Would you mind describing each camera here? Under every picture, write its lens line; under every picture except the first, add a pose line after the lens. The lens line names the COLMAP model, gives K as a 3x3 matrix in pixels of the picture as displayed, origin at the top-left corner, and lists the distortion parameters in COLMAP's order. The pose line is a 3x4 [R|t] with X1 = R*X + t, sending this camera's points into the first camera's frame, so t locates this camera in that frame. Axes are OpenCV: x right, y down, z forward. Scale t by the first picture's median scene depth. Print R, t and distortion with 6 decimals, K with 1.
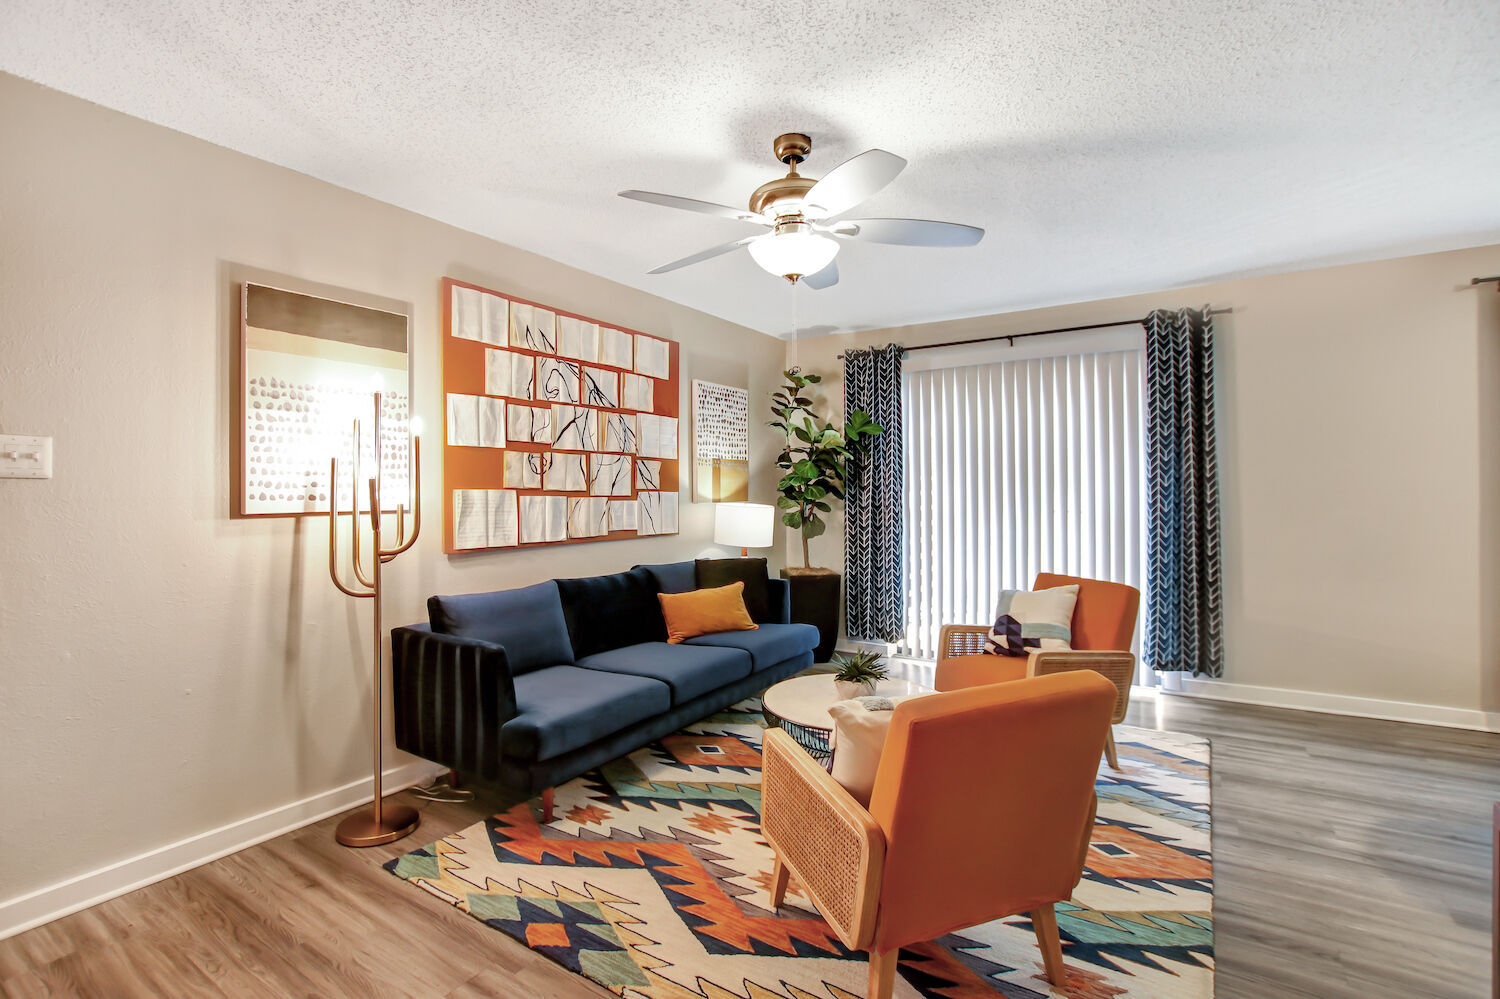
lens RADIAL K [[700.5, 0, 745.0], [0, 700.5, 468.9], [0, 0, 1]] dist [-0.001015, -0.000190]
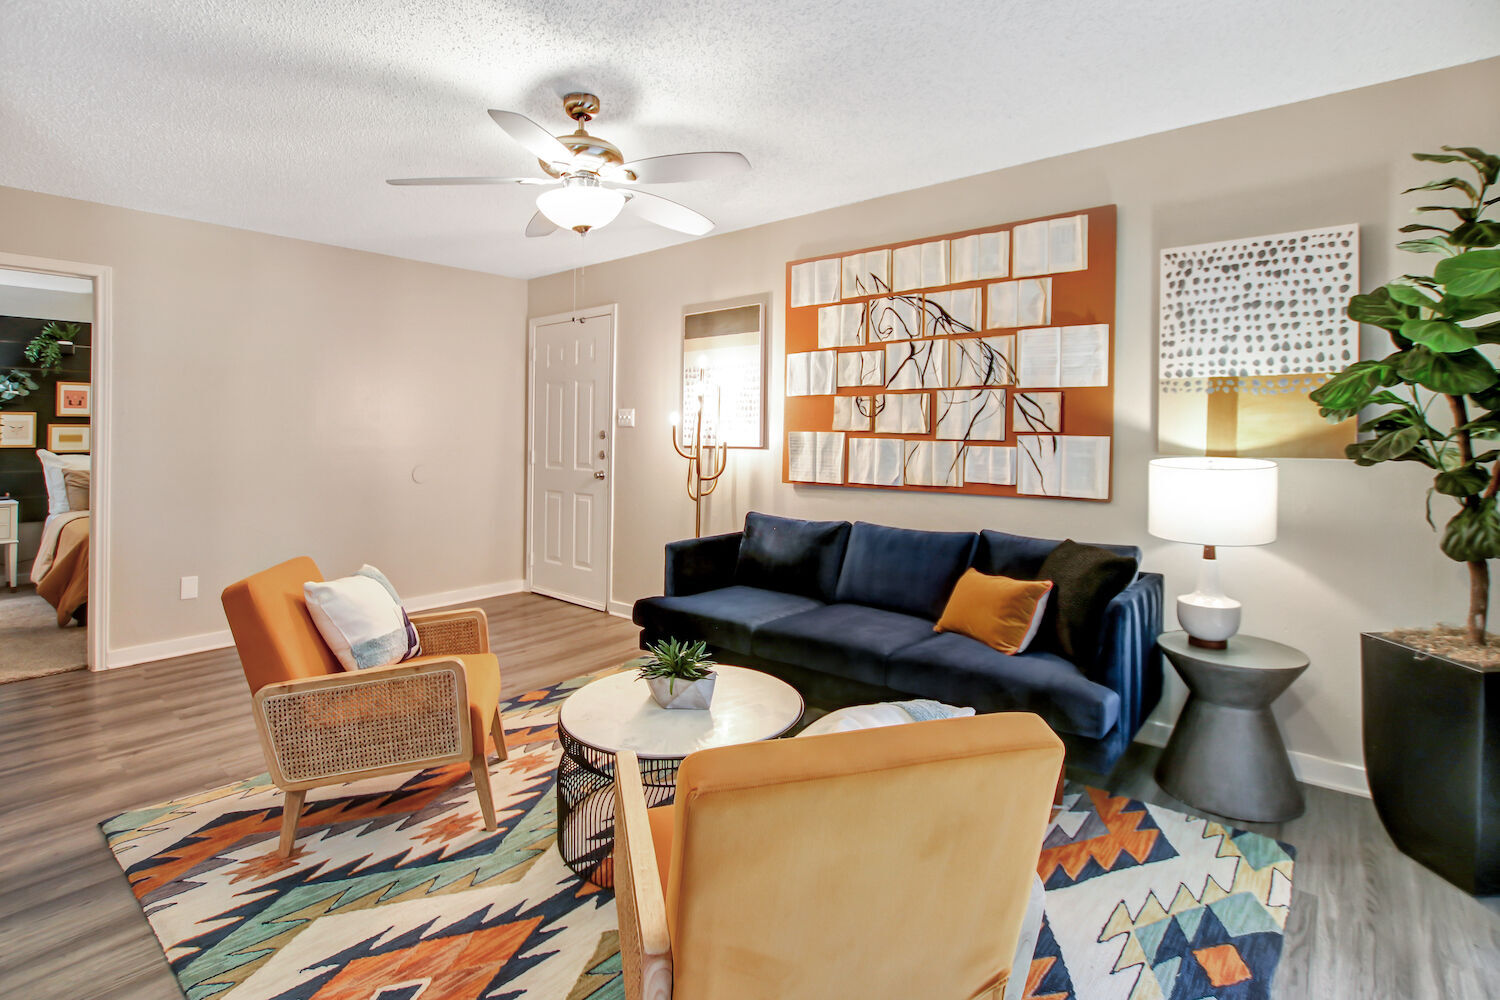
lens RADIAL K [[705.7, 0, 751.8], [0, 705.7, 434.1], [0, 0, 1]] dist [-0.032866, 0.000385]
pose [[-0.092455, -0.002343, -0.995714, 0.731313], [0.023065, 0.999724, -0.004494, 0.032963], [0.995450, -0.023382, -0.092376, 0.920305]]
